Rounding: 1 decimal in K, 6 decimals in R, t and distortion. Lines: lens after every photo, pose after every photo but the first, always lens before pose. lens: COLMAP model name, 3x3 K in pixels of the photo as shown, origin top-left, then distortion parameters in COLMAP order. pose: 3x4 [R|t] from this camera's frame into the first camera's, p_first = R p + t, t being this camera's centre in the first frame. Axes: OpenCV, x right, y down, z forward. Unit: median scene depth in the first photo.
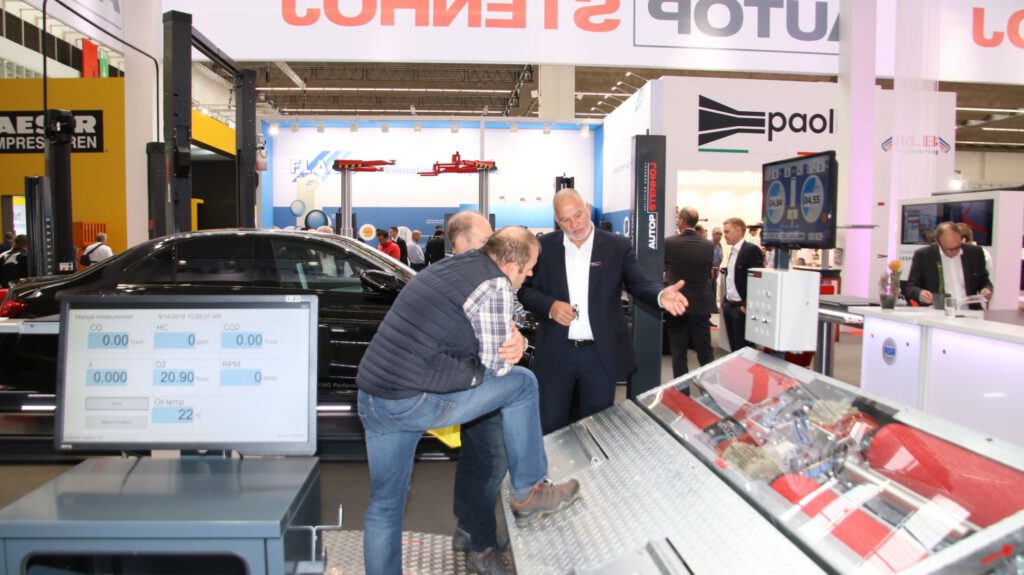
lens RADIAL K [[763.1, 0, 495.0], [0, 763.1, 289.0], [0, 0, 1]] dist [-0.114818, 0.059966]
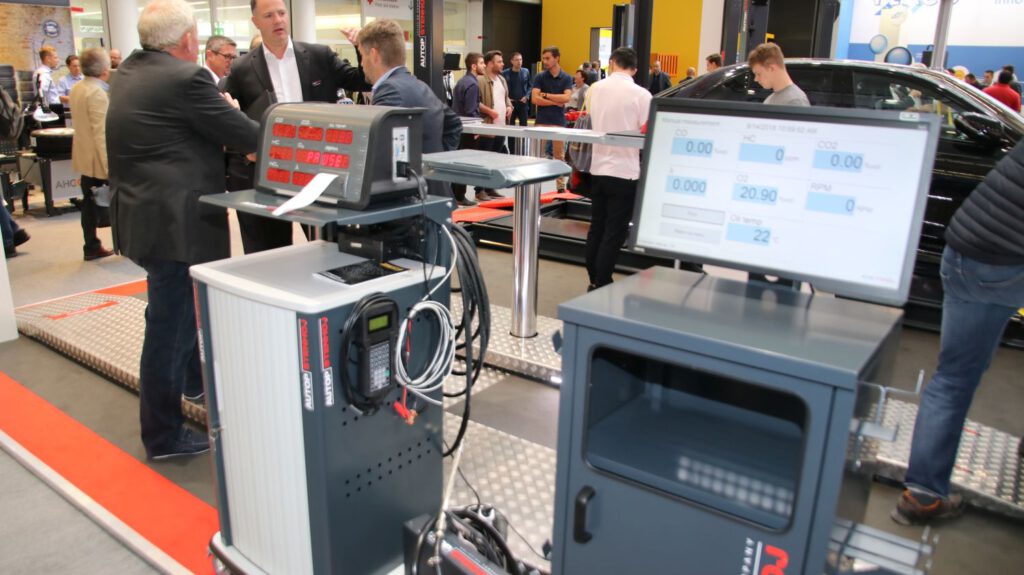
lens RADIAL K [[763.1, 0, 495.0], [0, 763.1, 289.0], [0, 0, 1]] dist [-0.114818, 0.059966]
pose [[0.758789, 0.197290, -0.620738, -0.072821], [-0.063309, 0.970850, 0.231177, 0.037070], [0.648253, -0.136116, 0.749160, 0.081903]]
